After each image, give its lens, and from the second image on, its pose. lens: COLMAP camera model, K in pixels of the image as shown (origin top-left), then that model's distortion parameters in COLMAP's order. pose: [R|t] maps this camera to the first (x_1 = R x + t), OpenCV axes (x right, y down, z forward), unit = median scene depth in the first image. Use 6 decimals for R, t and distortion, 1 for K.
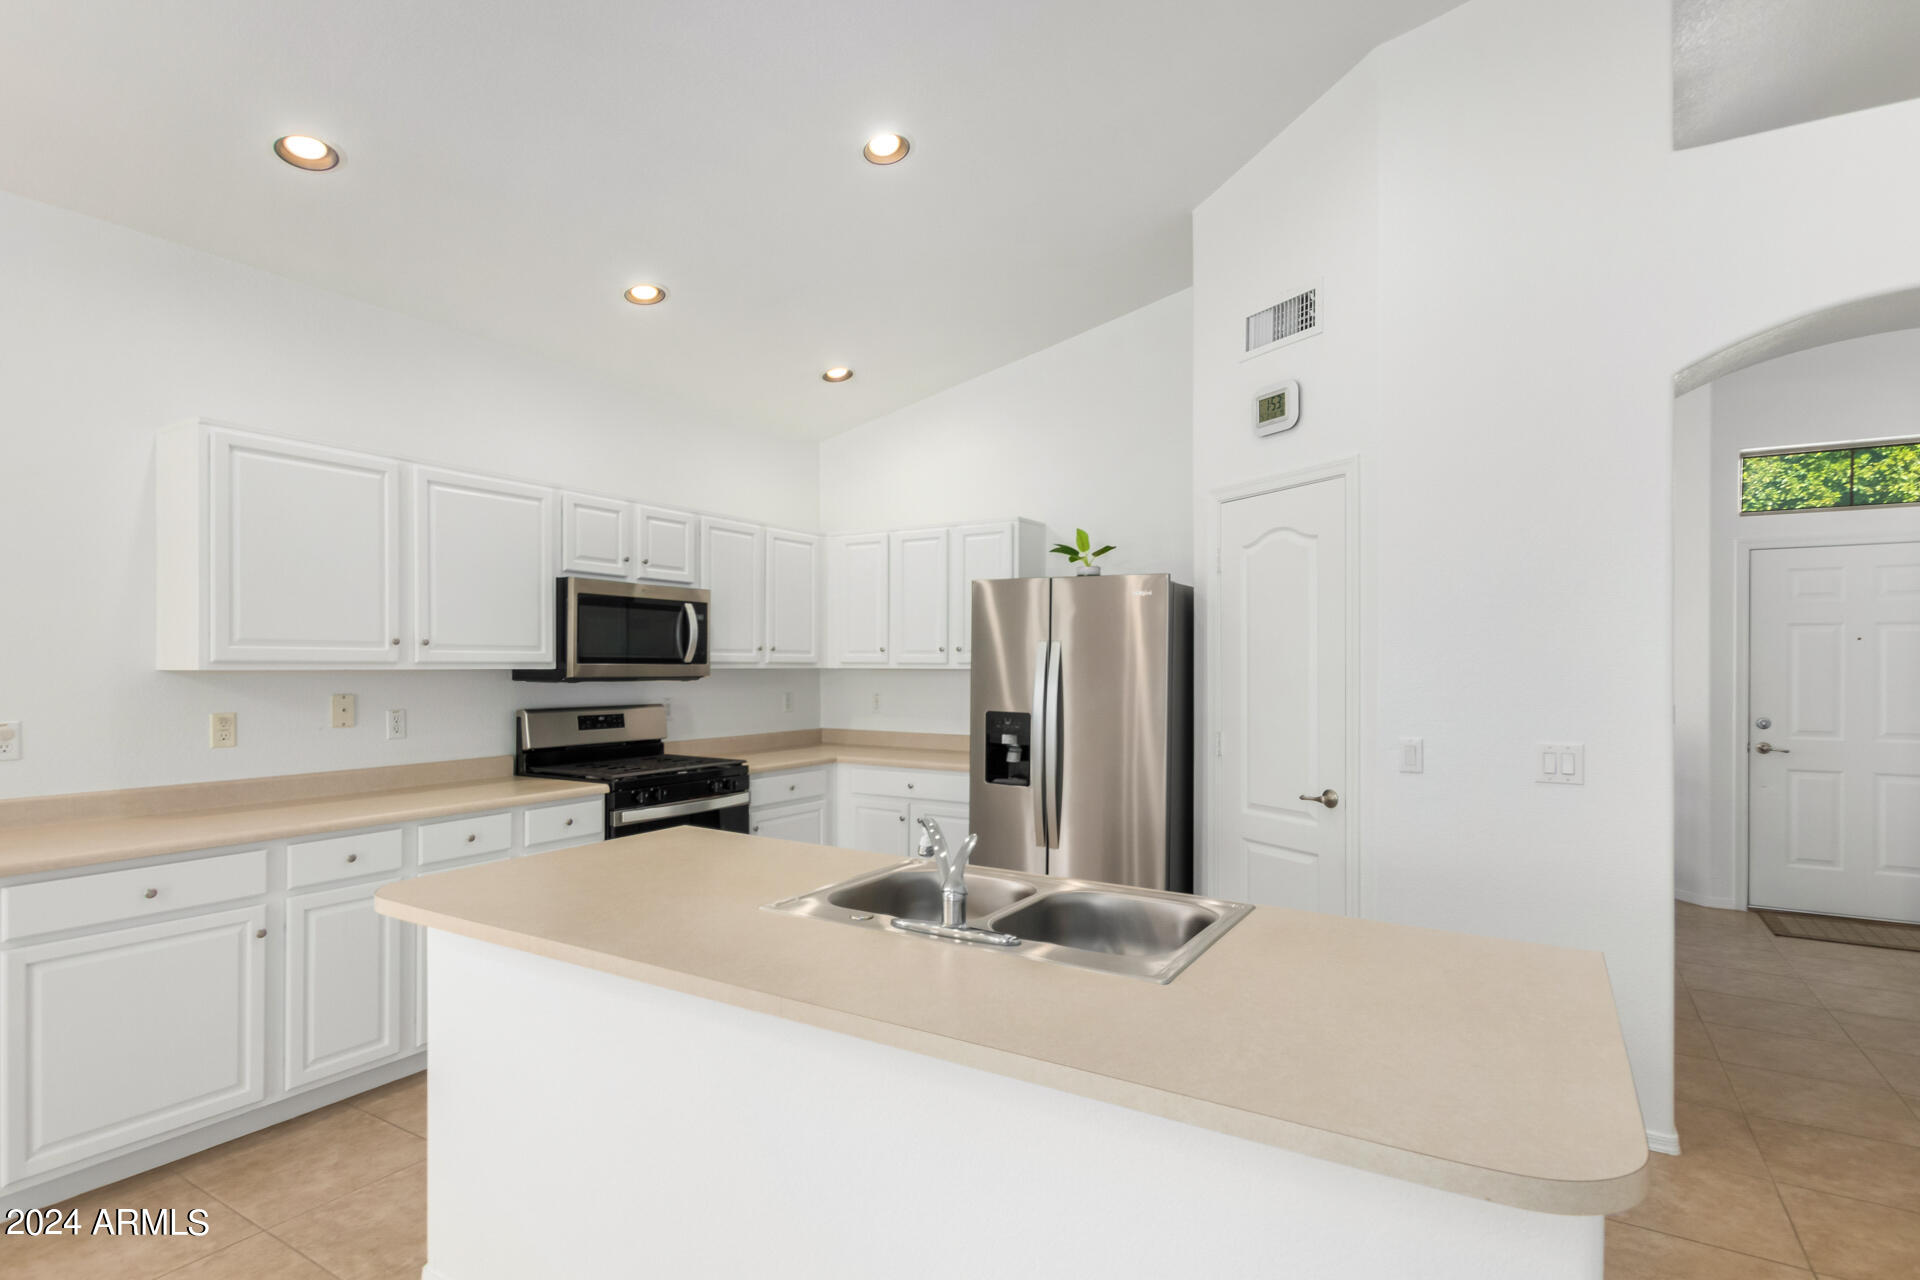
lens RADIAL K [[944.0, 0, 945.5], [0, 944.0, 667.0], [0, 0, 1]] dist [0.002074, -0.000095]
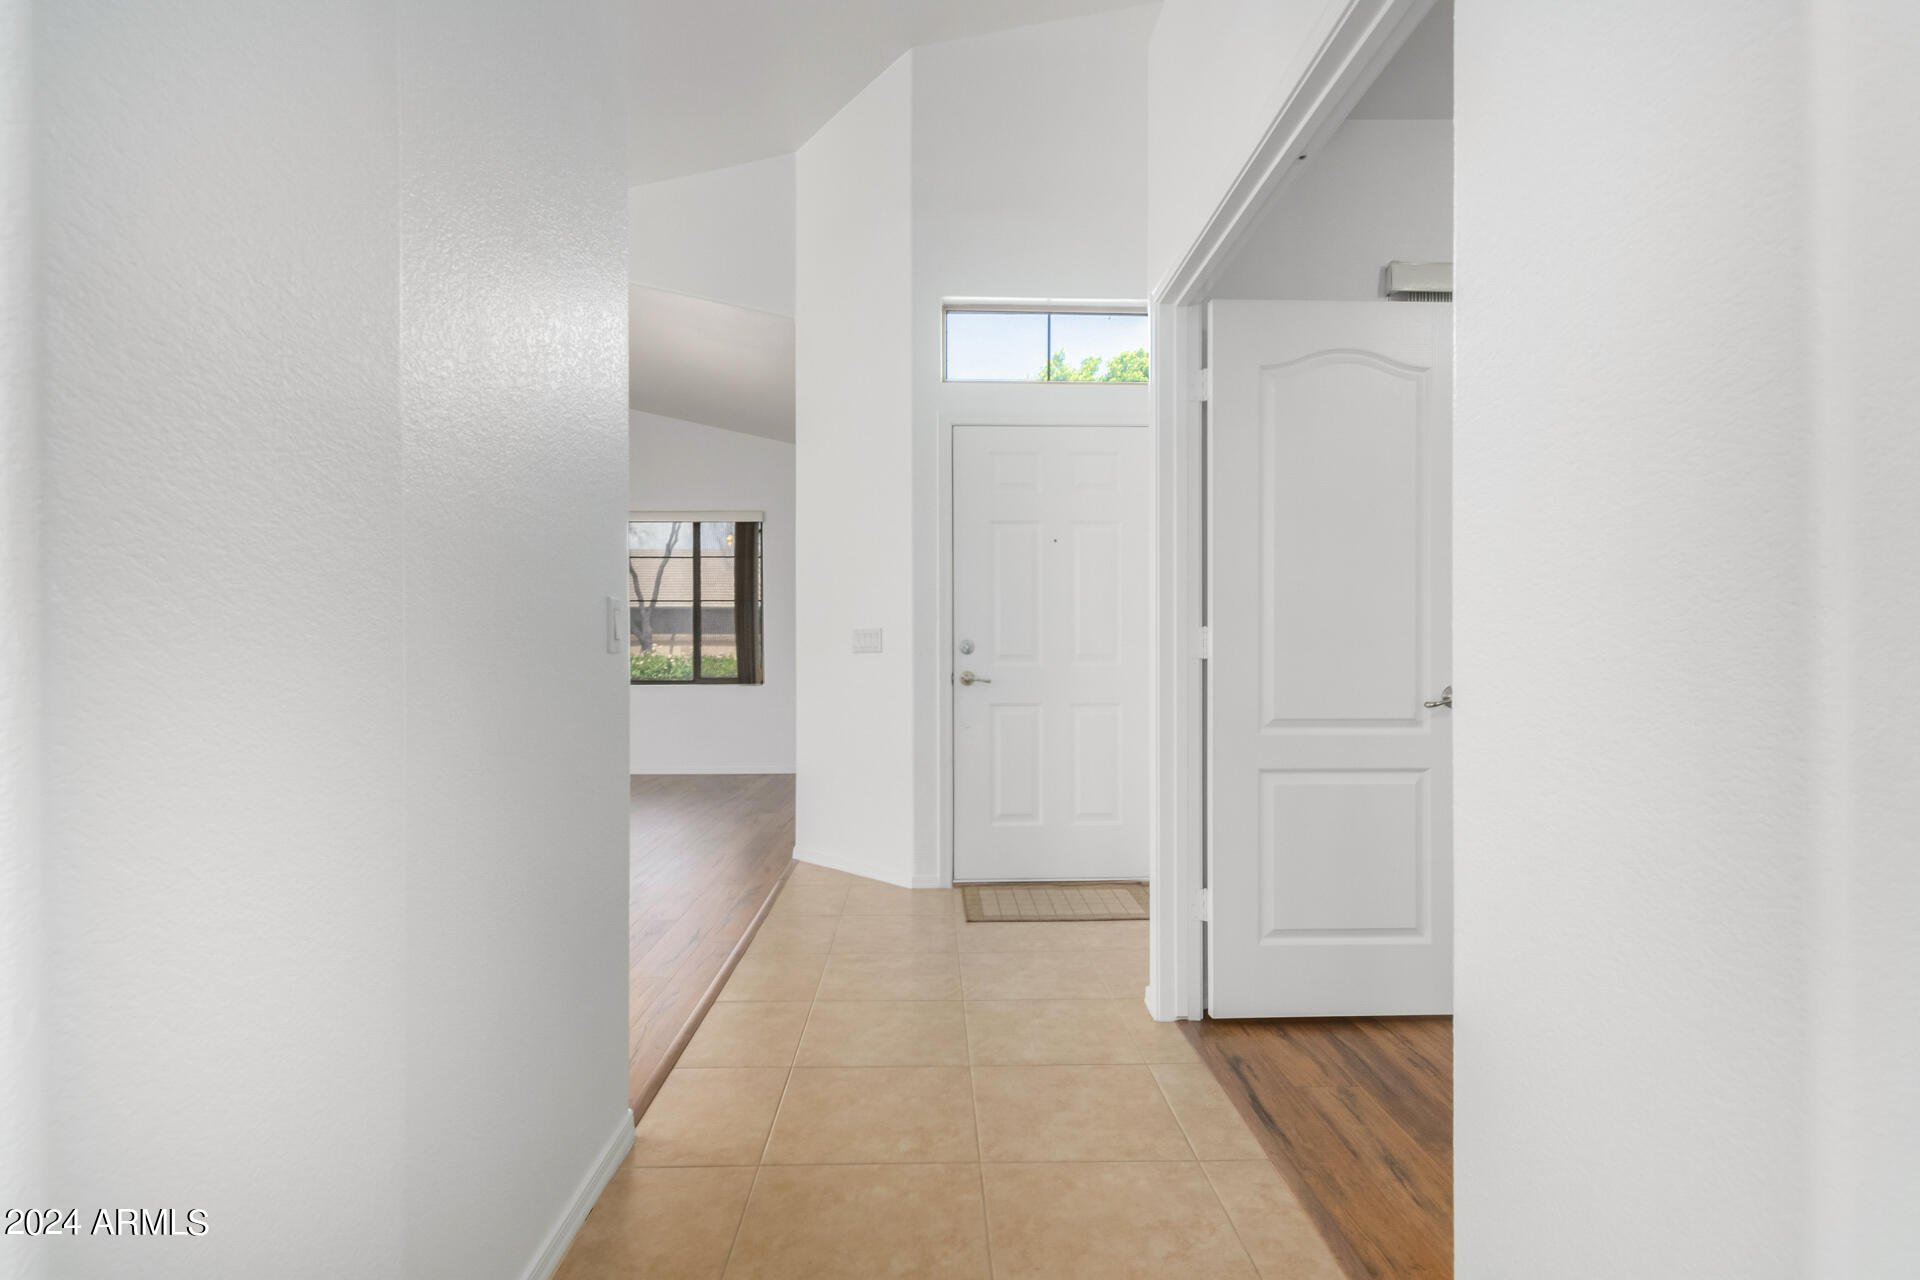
lens RADIAL K [[944.0, 0, 953.1], [0, 944.0, 644.5], [0, 0, 1]] dist [0.002074, -0.000095]
pose [[0.831496, 0.000230, 0.555530, 0.305608], [0.004229, 0.999968, -0.006744, 0.045917], [-0.555514, 0.007957, 0.831469, 0.256901]]
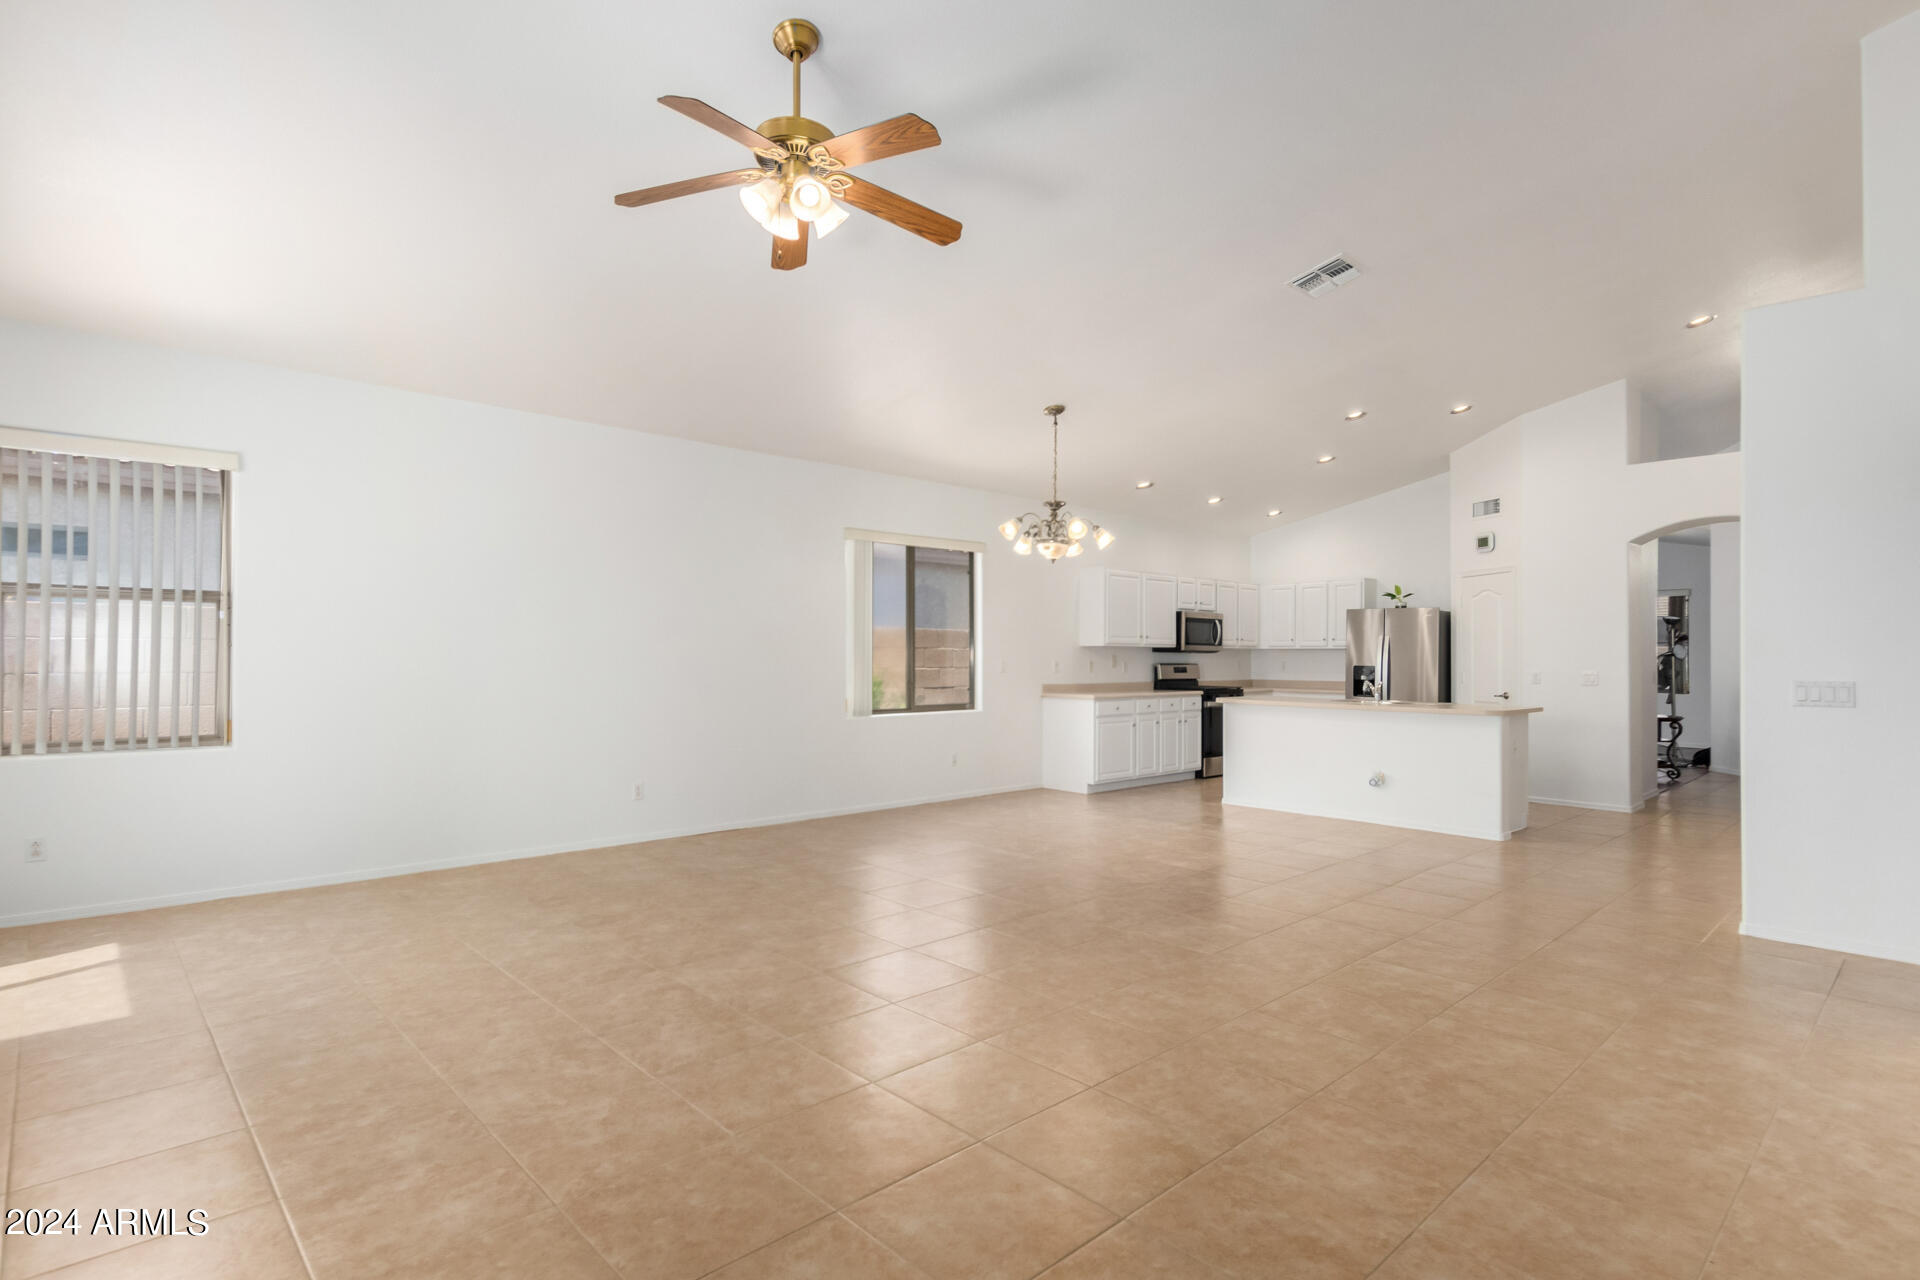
lens RADIAL K [[944.0, 0, 958.2], [0, 944.0, 645.7], [0, 0, 1]] dist [0.002074, -0.000095]
pose [[0.966298, 0.000159, -0.257427, -0.324709], [-0.004096, 0.999883, -0.014757, 0.038736], [0.257394, 0.015314, 0.966185, -1.627067]]
